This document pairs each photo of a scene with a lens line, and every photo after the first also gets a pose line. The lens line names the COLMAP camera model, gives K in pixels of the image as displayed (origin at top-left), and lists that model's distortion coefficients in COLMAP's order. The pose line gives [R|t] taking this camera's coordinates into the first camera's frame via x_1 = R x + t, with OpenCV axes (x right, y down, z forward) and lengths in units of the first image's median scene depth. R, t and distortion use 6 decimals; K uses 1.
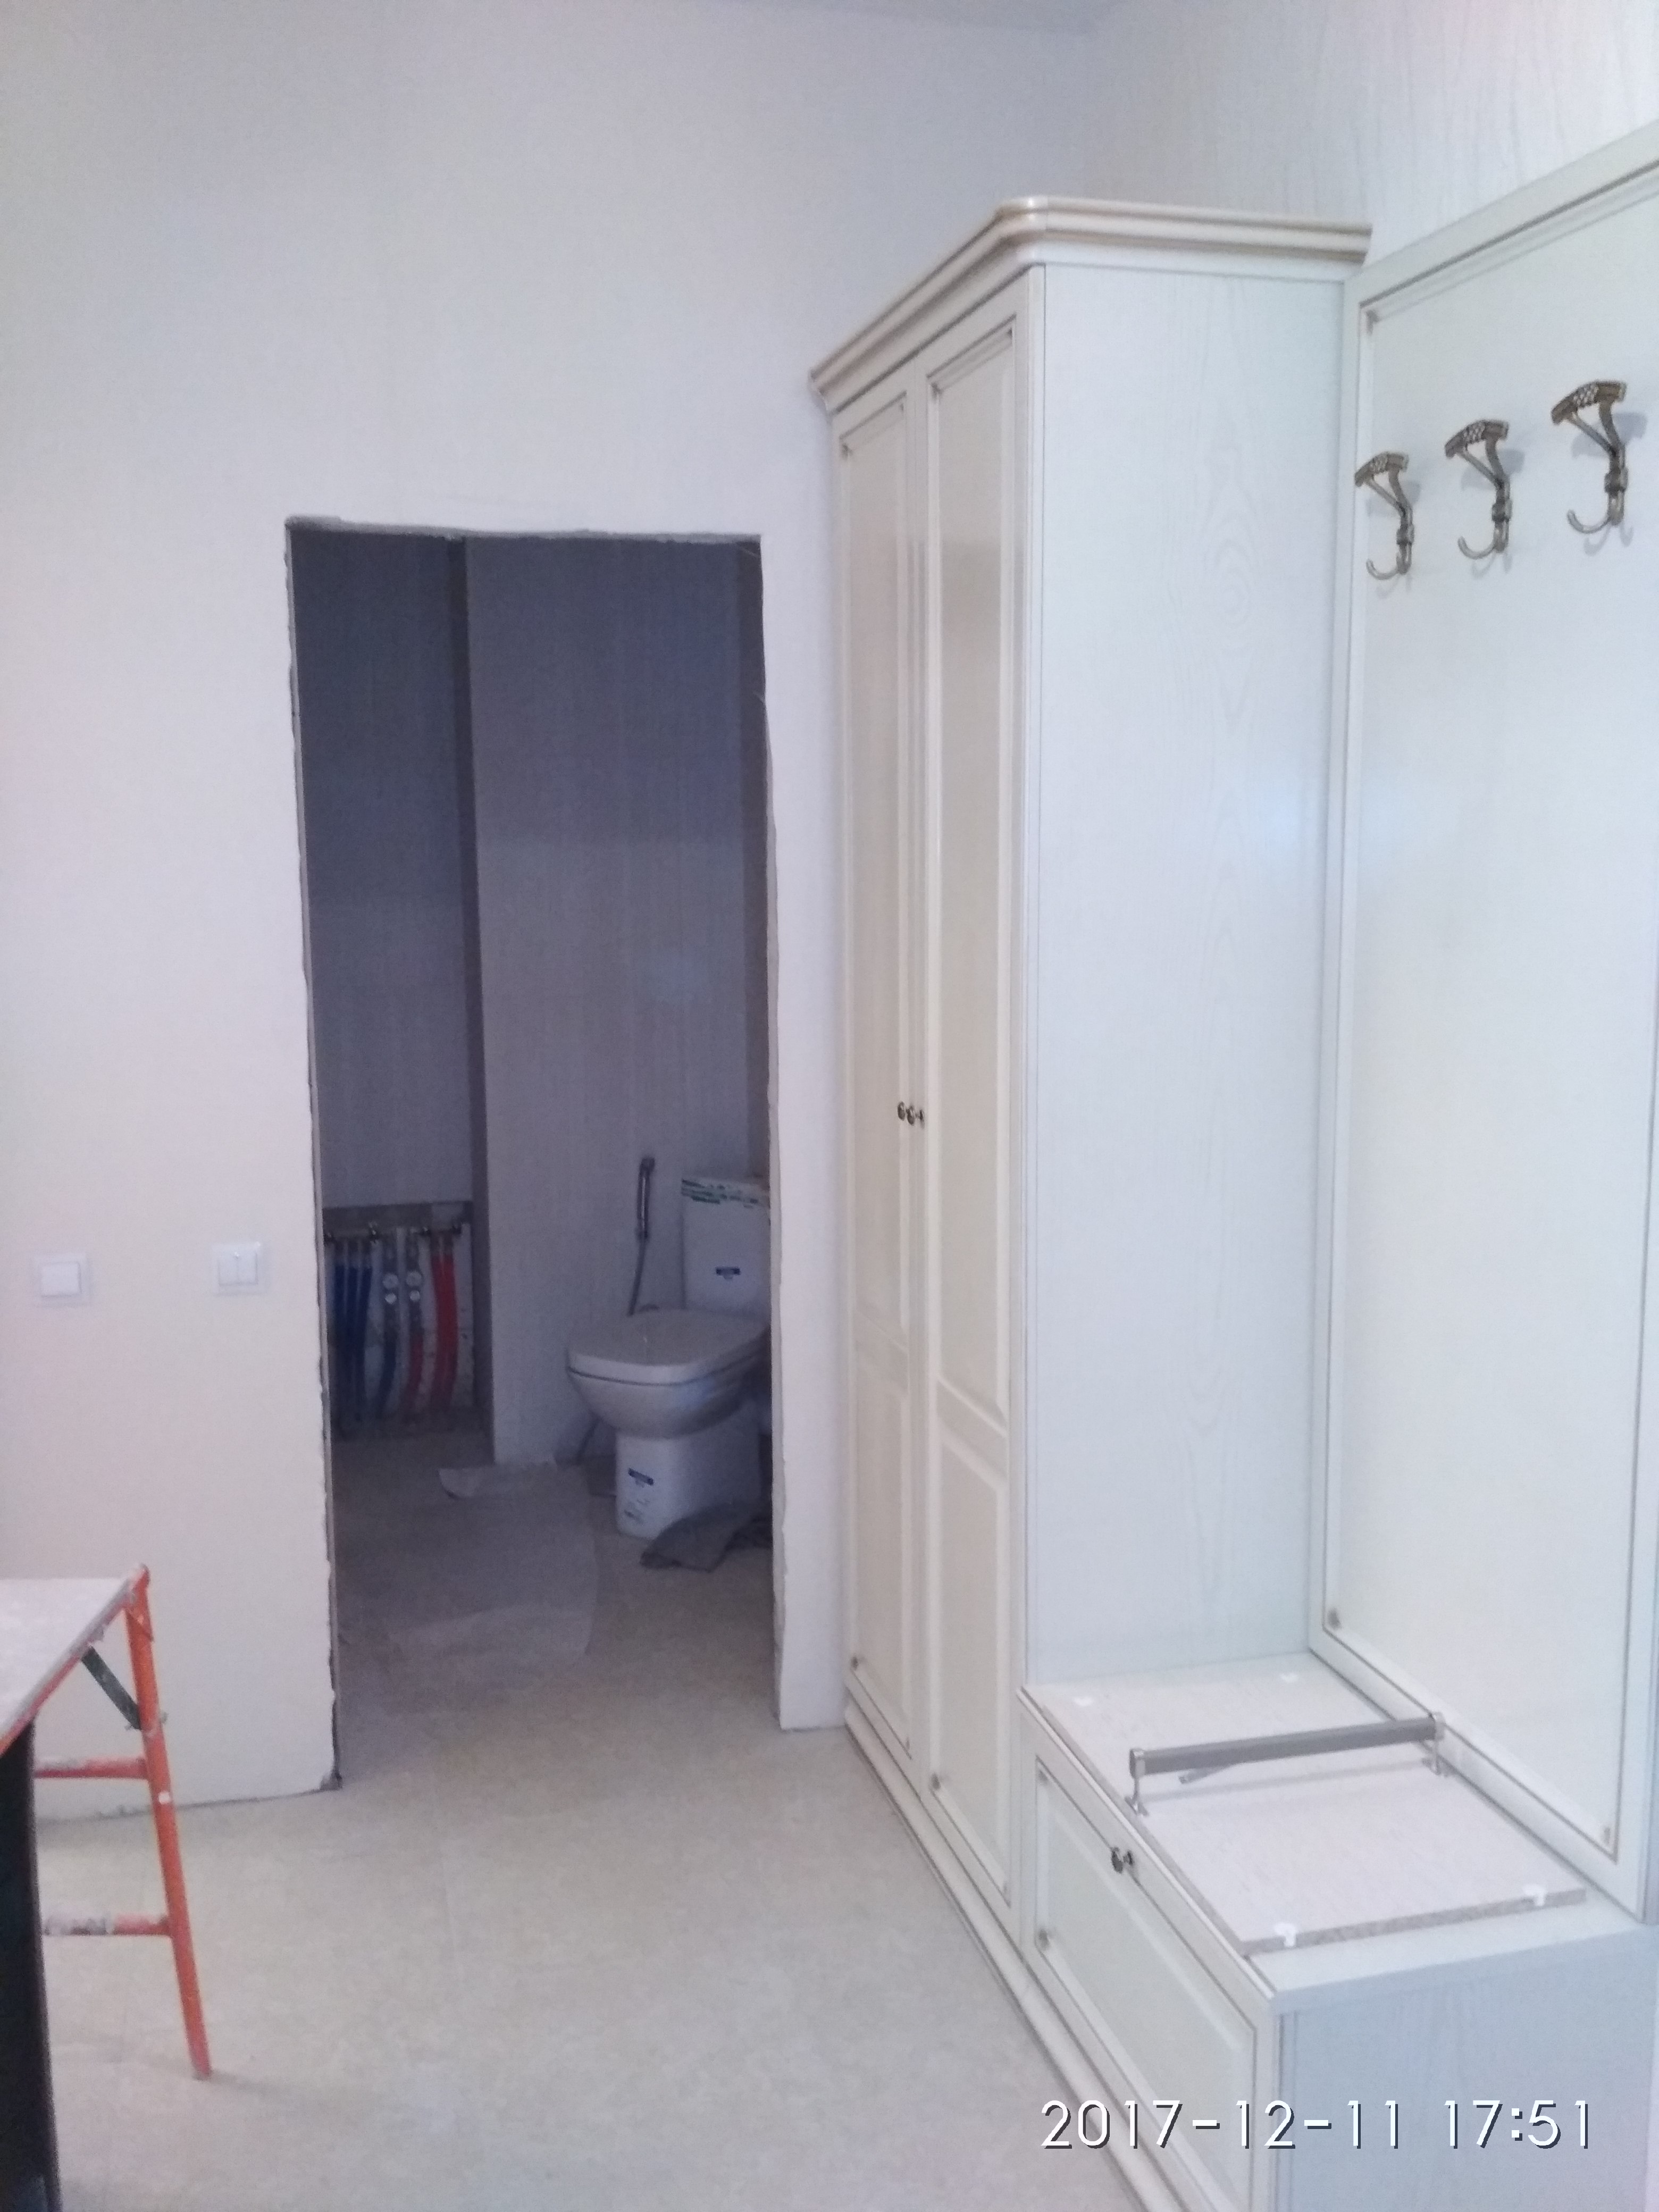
lens RADIAL K [[1947.2, 0, 829.5], [0, 1947.2, 1106.0], [0, 0, 1]] dist [-0.017003, -0.005146]
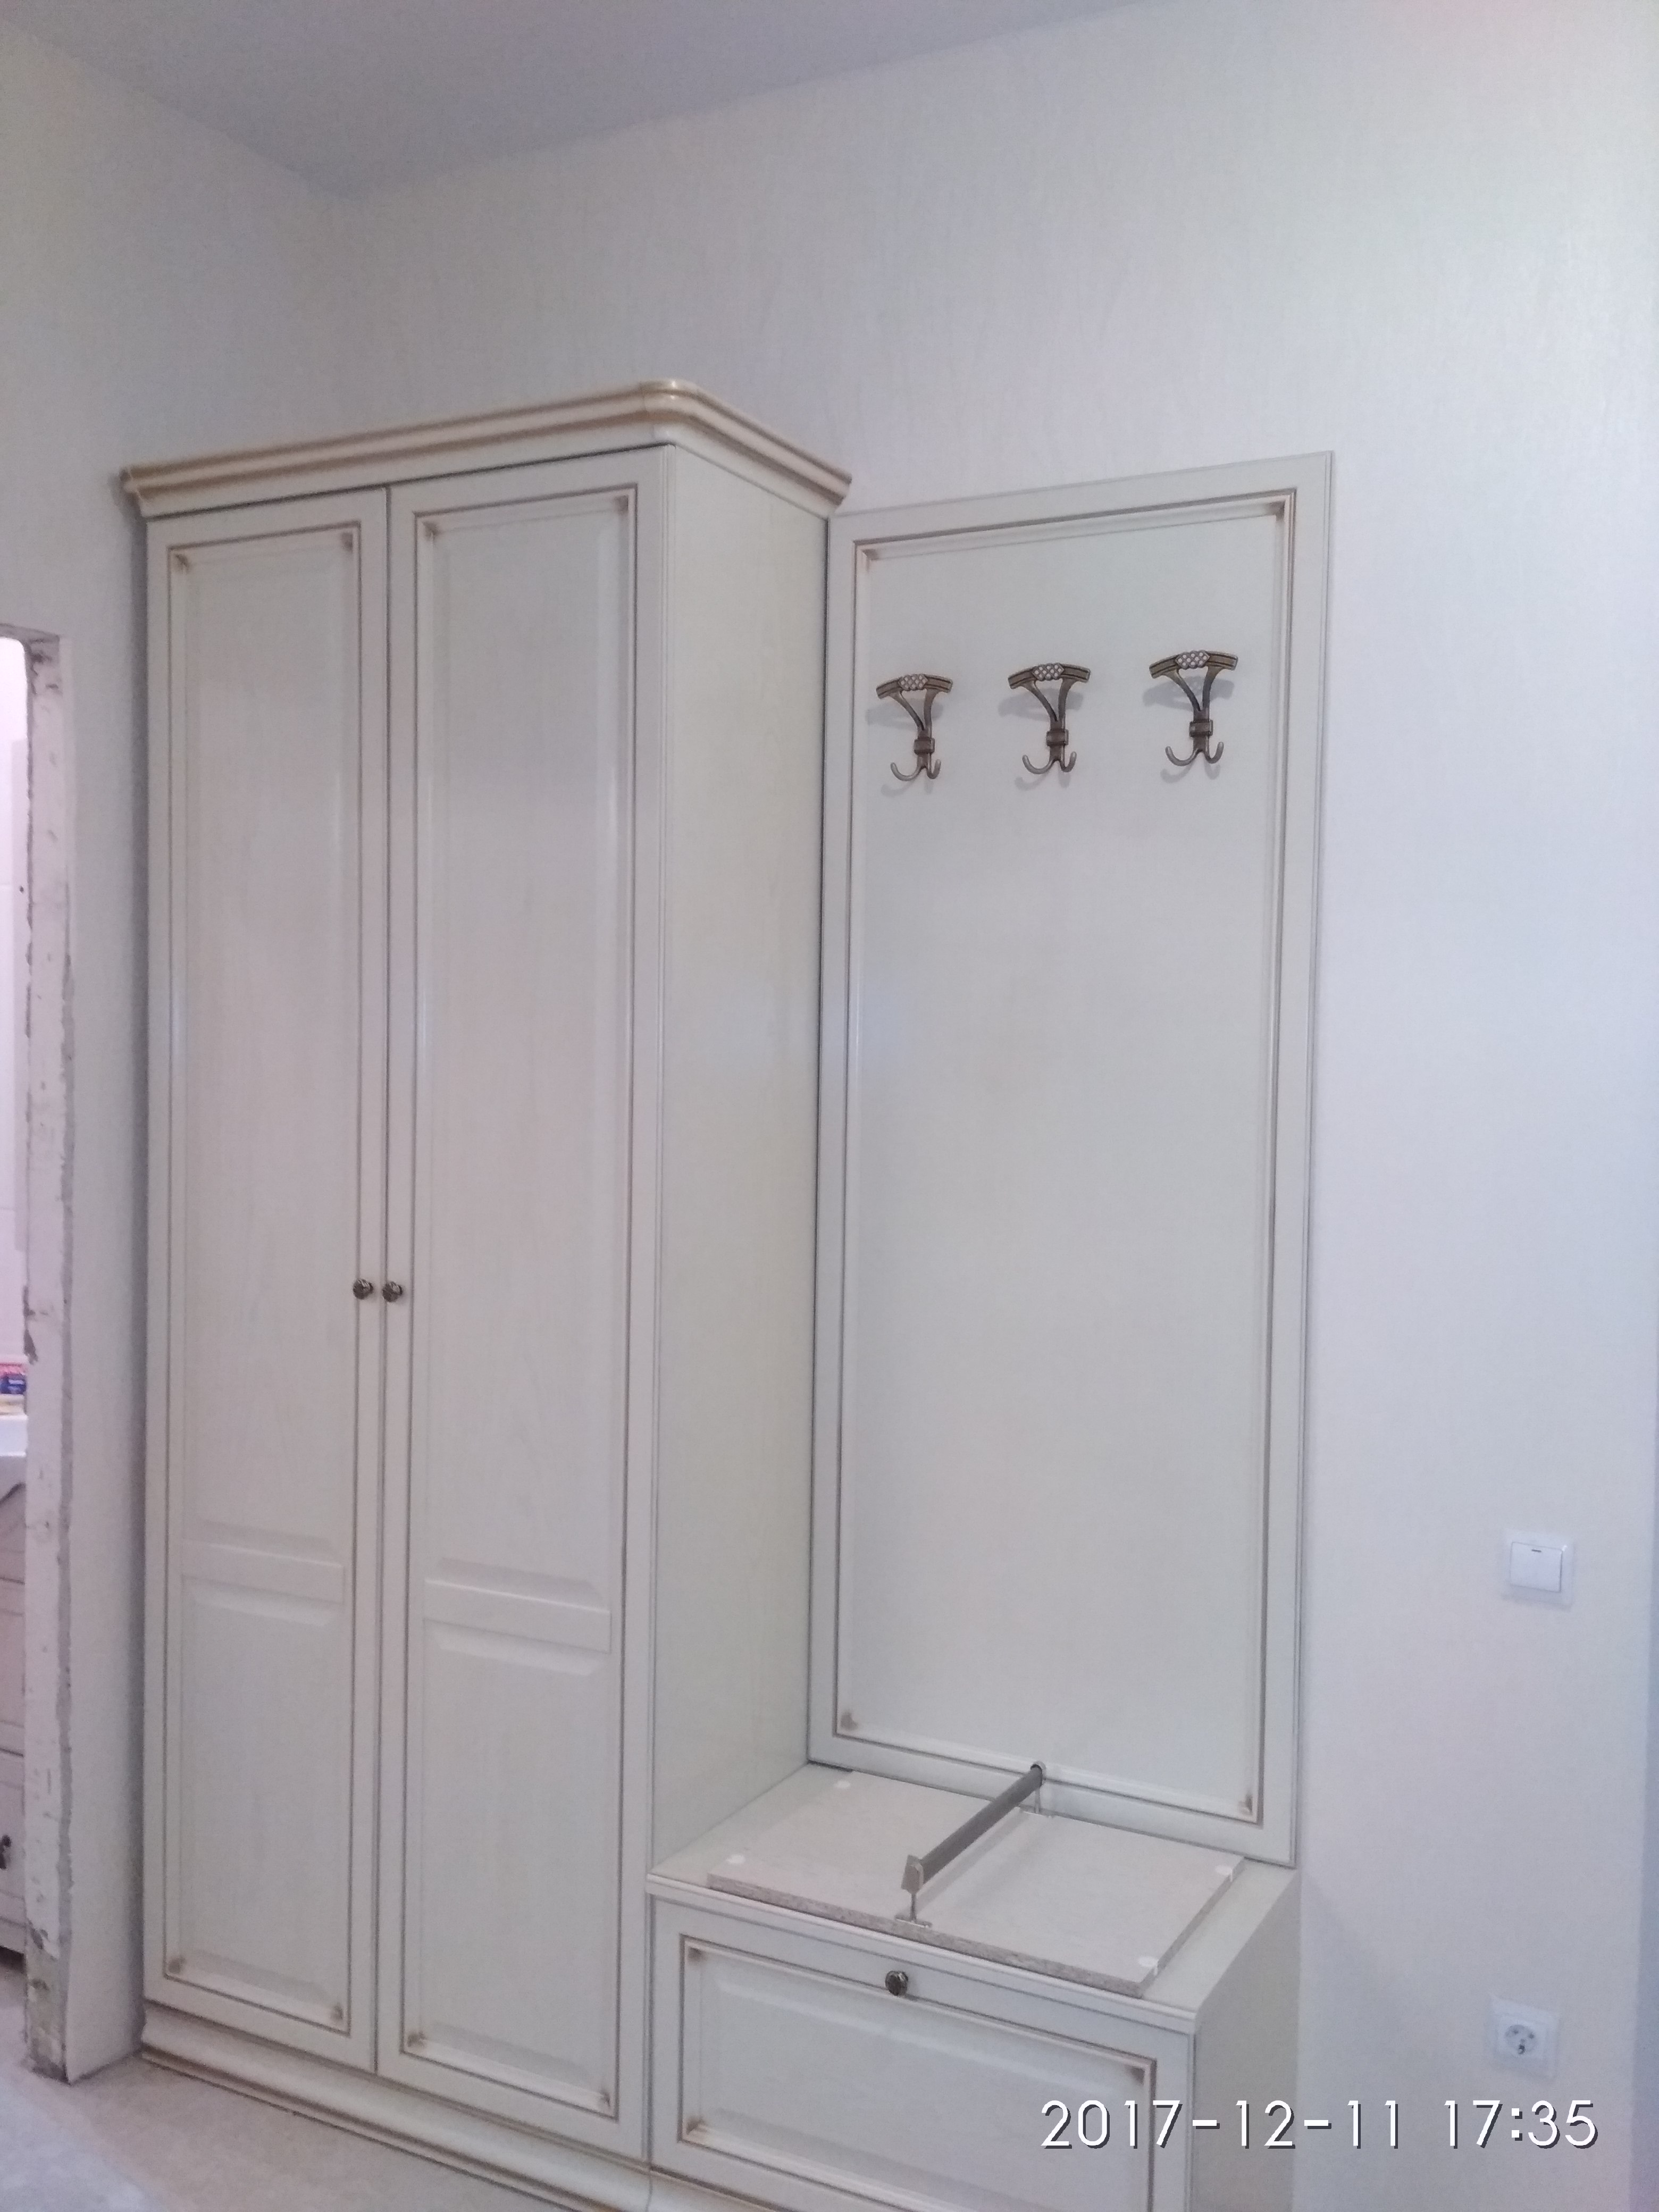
lens RADIAL K [[1956.9, 0, 824.8], [0, 1956.9, 1096.7], [0, 0, 1]] dist [0.128842, -0.265779]
pose [[0.682653, -0.009452, 0.730682, -0.406312], [0.086754, 0.993893, -0.068195, -0.004515], [-0.725575, 0.109943, 0.679304, 0.170636]]
